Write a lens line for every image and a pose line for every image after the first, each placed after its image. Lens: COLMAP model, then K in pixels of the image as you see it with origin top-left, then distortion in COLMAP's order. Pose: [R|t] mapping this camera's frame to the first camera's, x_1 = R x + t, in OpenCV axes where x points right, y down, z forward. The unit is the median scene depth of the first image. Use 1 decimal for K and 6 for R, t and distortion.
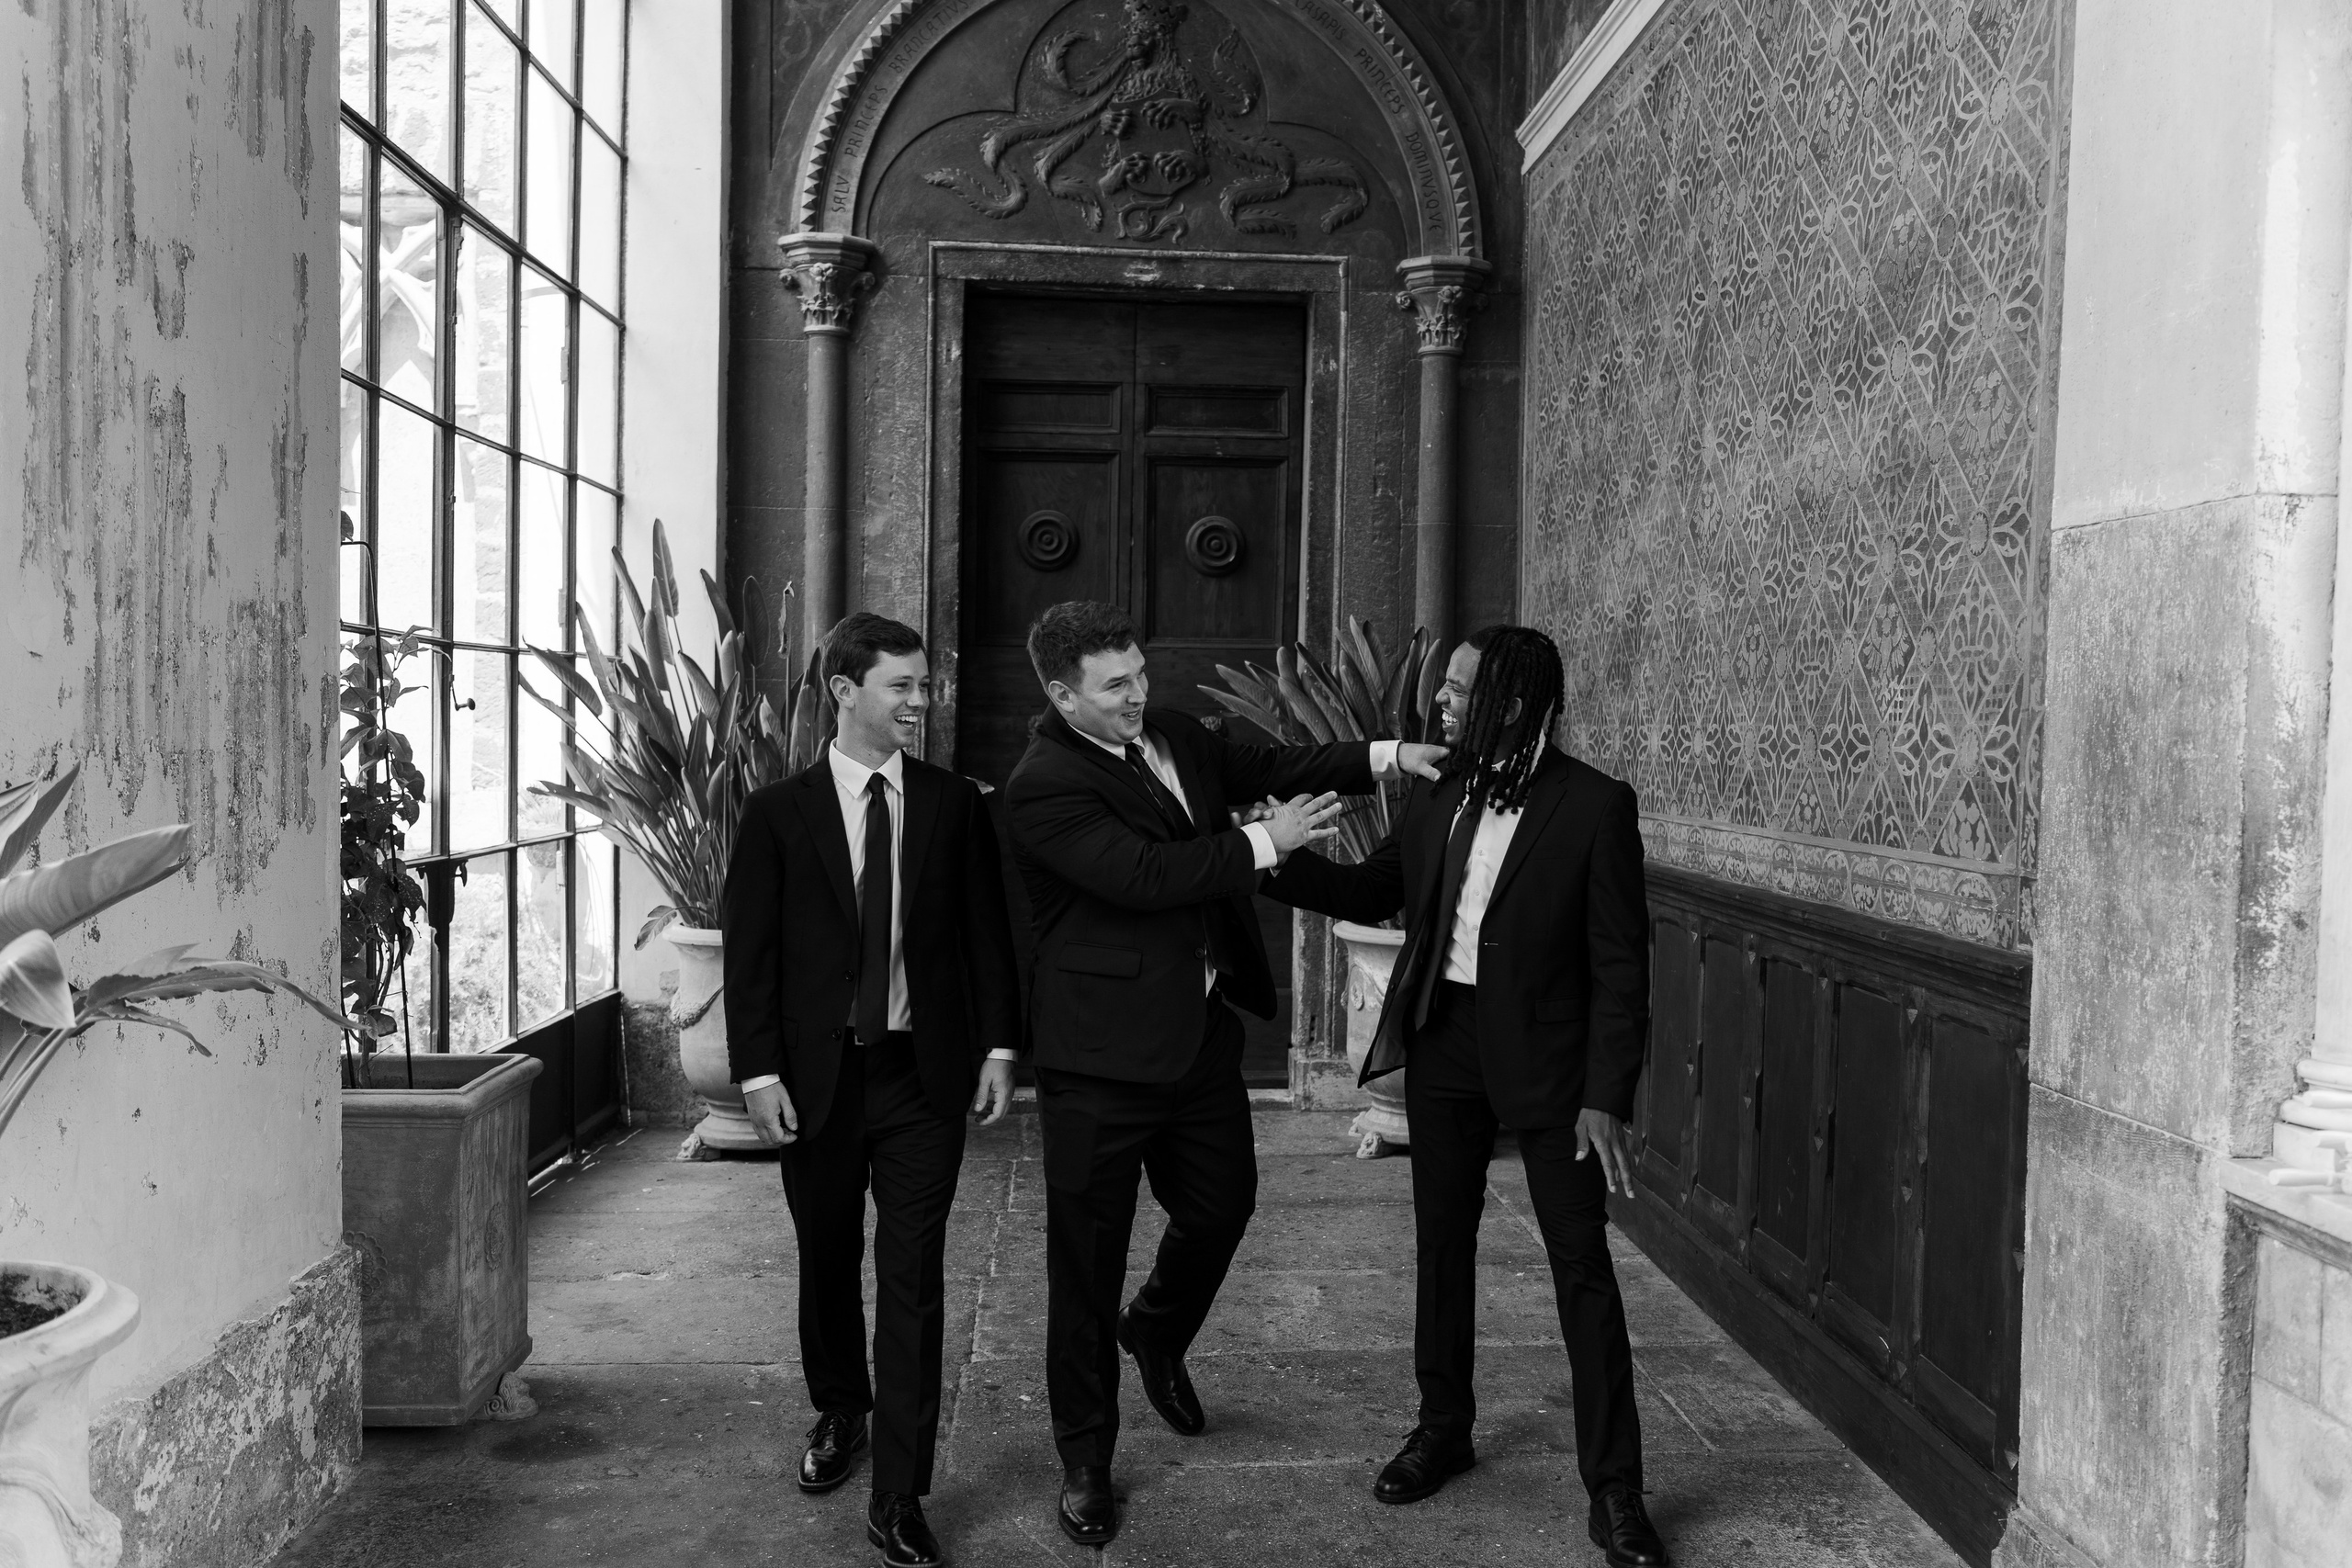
lens RADIAL K [[1856.9, 0, 1176.0], [0, 1856.9, 784.0], [0, 0, 1]] dist [0.001097, 0.000339]
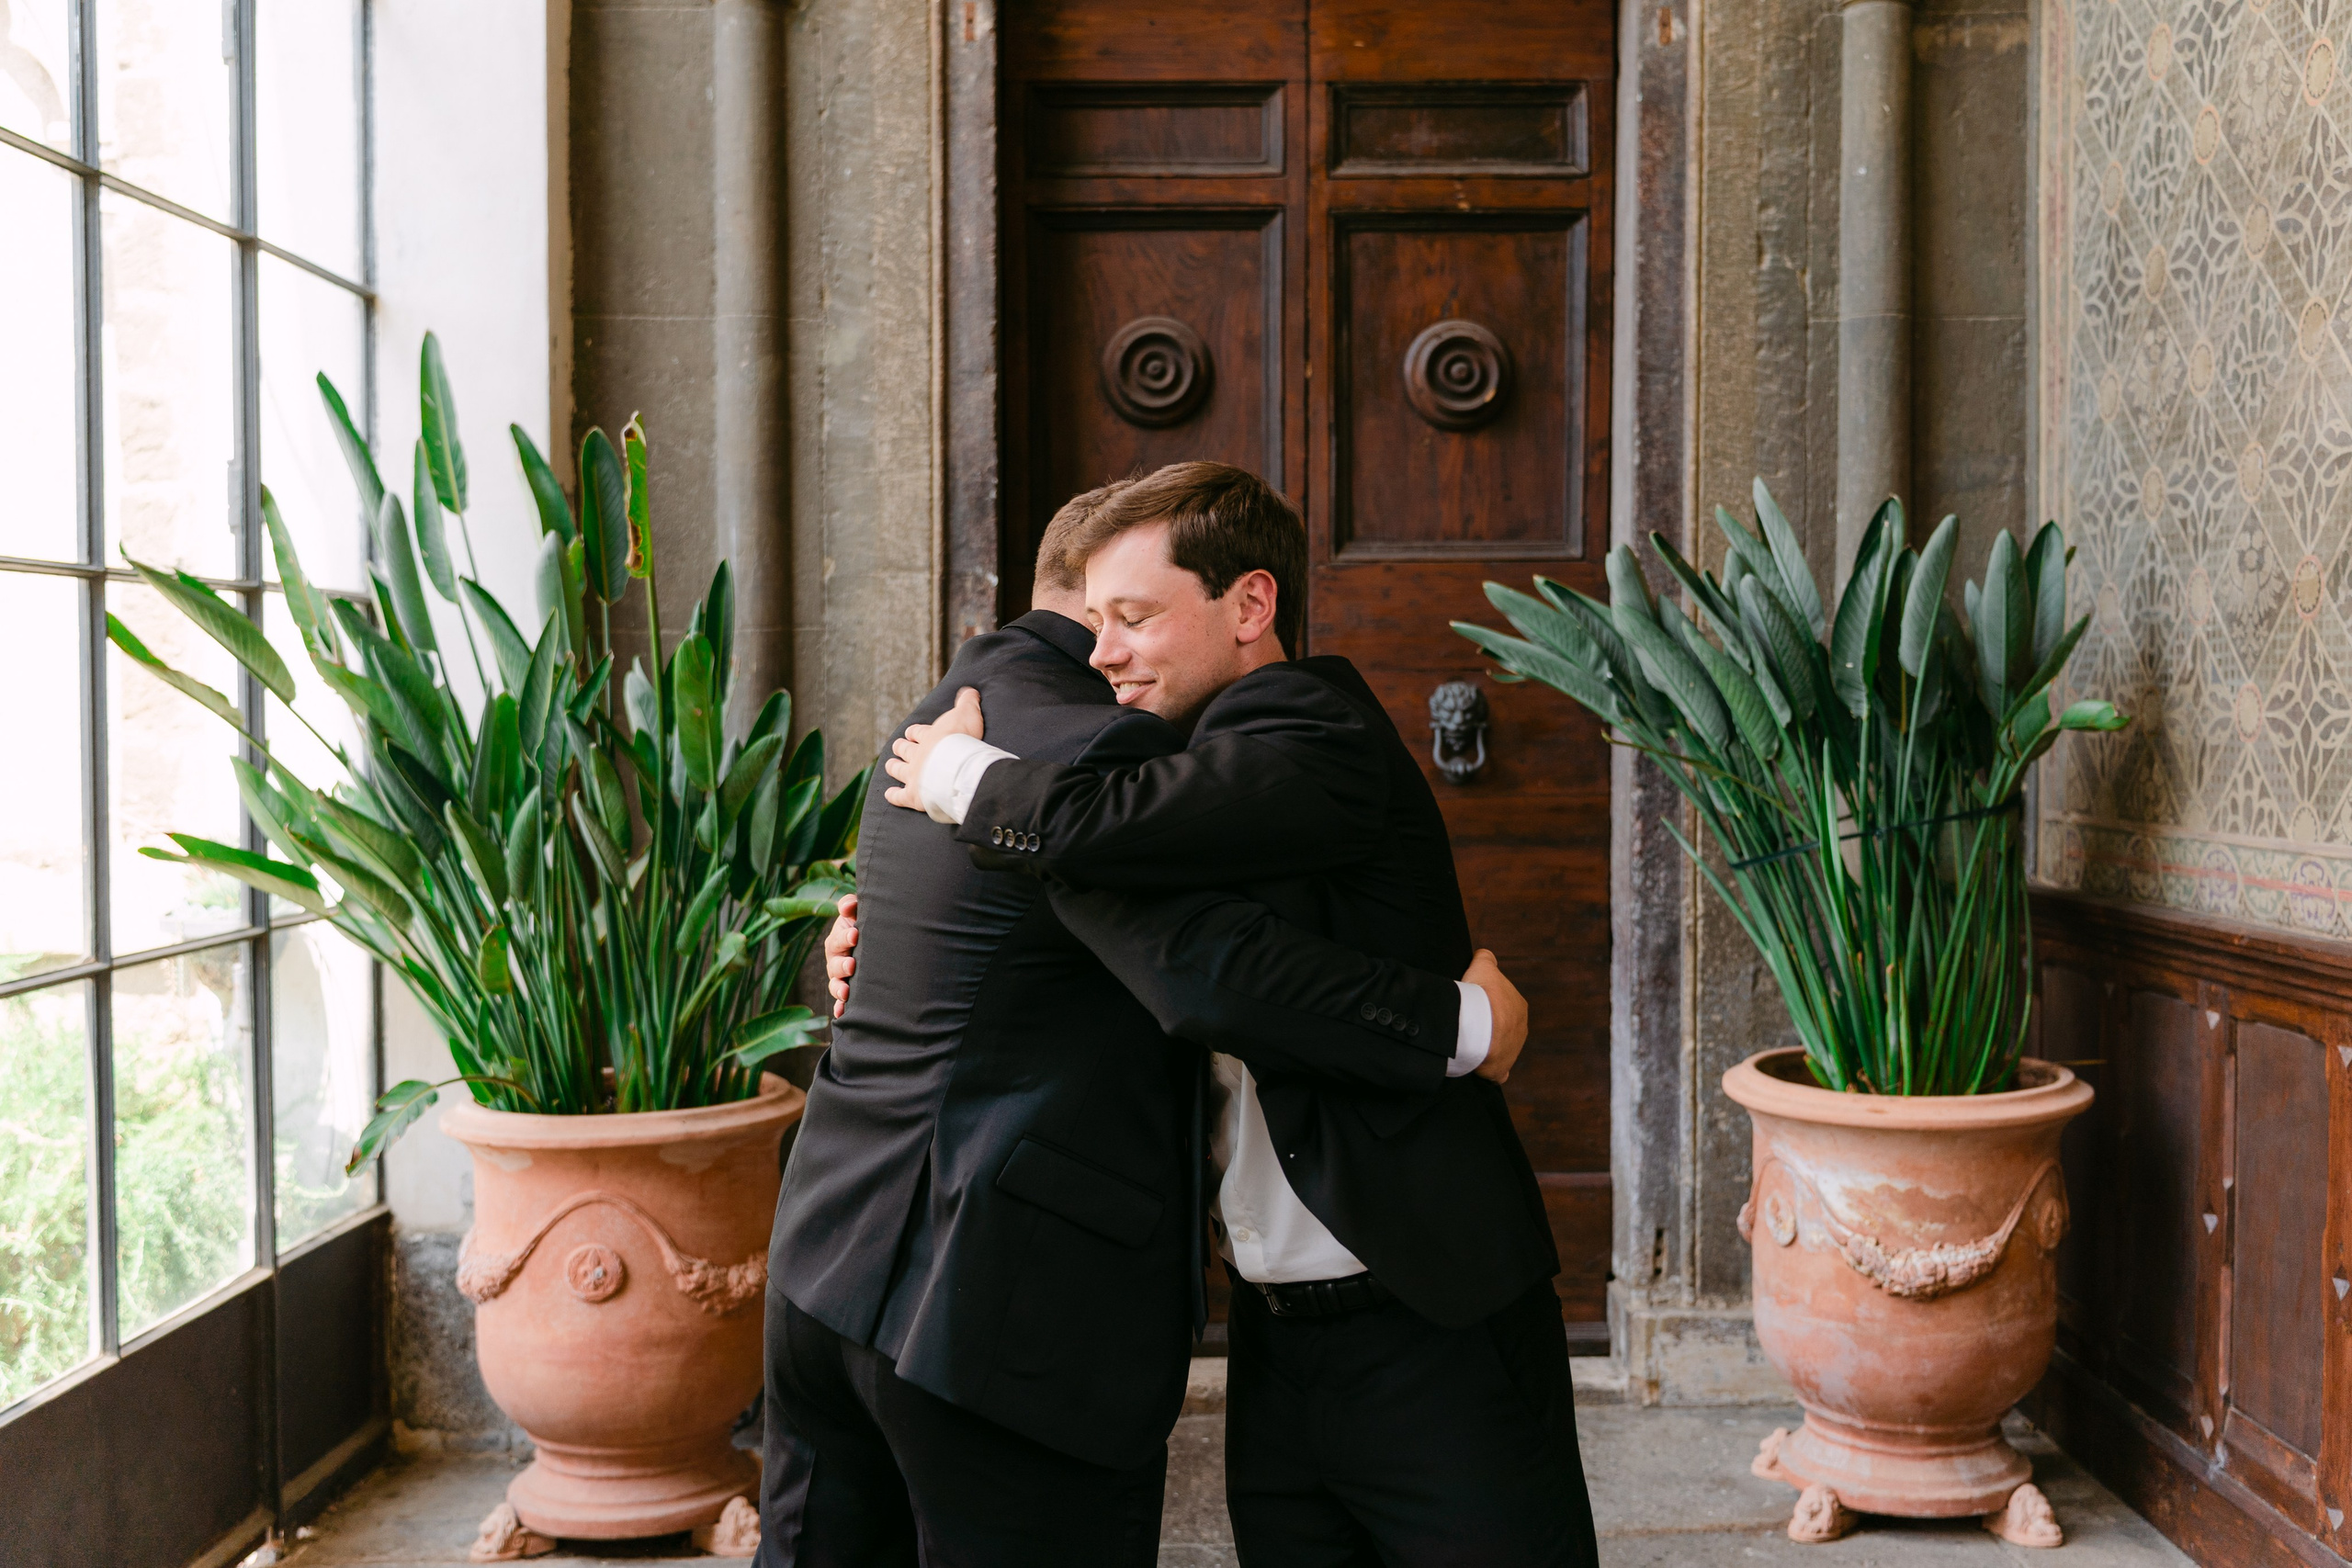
lens RADIAL K [[2226.2, 0, 1176.0], [0, 2226.2, 784.0], [0, 0, 1]] dist [-0.007792, -0.011875]
pose [[0.998698, -0.018416, -0.047572, -0.034988], [0.018419, 0.999830, -0.000385, -0.008137], [0.047571, -0.000492, 0.998868, 0.349597]]
